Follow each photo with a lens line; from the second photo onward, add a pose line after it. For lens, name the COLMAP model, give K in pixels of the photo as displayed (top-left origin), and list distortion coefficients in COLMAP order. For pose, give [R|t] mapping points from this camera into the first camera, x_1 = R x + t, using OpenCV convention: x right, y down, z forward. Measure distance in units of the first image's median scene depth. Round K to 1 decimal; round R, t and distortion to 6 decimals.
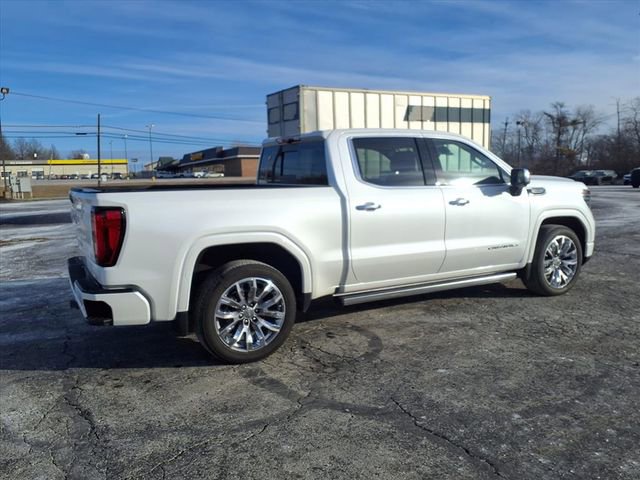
lens RADIAL K [[524.5, 0, 310.6], [0, 524.5, 239.9], [0, 0, 1]] dist [0.065057, -0.103340]
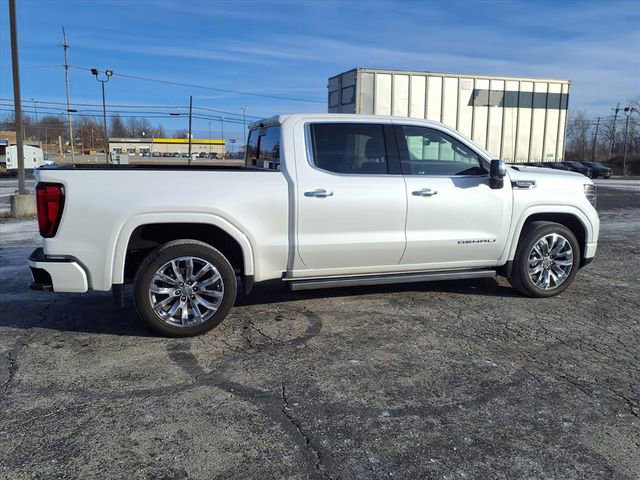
lens RADIAL K [[520.3, 0, 309.9], [0, 520.3, 241.5], [0, 0, 1]] dist [0.076833, -0.110476]
pose [[0.982749, 0.058836, -0.175334, 0.253608], [-0.052683, 0.997828, 0.039544, -0.009867], [0.177280, -0.029625, 0.983715, 0.018786]]
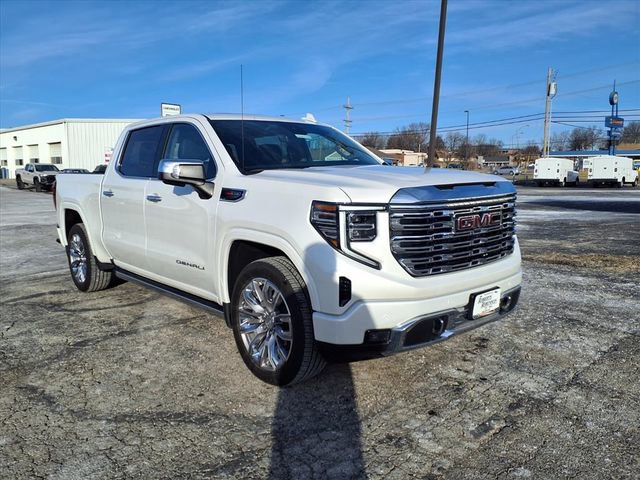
lens RADIAL K [[510.1, 0, 320.8], [0, 510.1, 229.4], [0, 0, 1]] dist [0.004687, 0.004013]
pose [[0.236004, 0.134747, -0.962365, 1.187572], [-0.117650, 0.987017, 0.109347, -0.148116], [0.964604, 0.087416, 0.248792, 1.075971]]
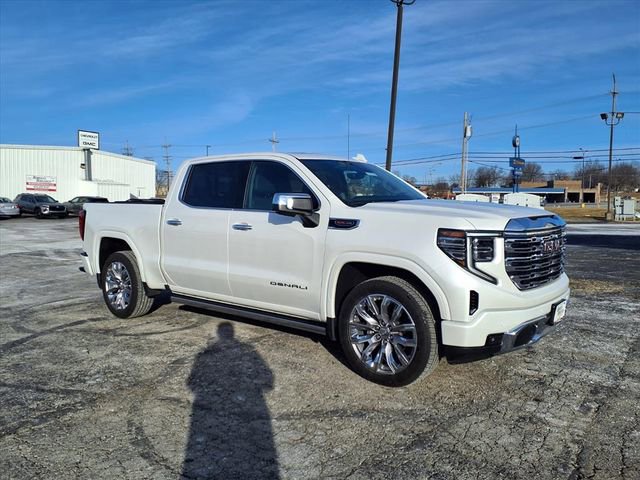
lens RADIAL K [[503.4, 0, 323.3], [0, 503.4, 249.2], [0, 0, 1]] dist [0.062486, -0.087006]
pose [[0.385263, 0.111173, -0.916086, 1.203092], [-0.129363, 0.989420, 0.065669, -0.112834], [0.913694, 0.093207, 0.395569, 0.790261]]
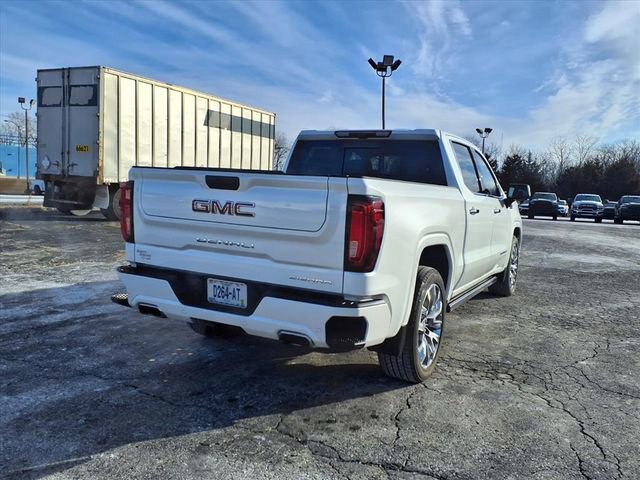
lens RADIAL K [[546.5, 0, 320.0], [0, 546.5, 240.0], [0, 0, 1]] dist [0.020045, -0.001019]
pose [[0.825292, 0.014126, 0.564529, -0.664722], [0.002123, 0.999602, -0.028116, 0.019027], [-0.564702, 0.024403, 0.824934, 0.281297]]
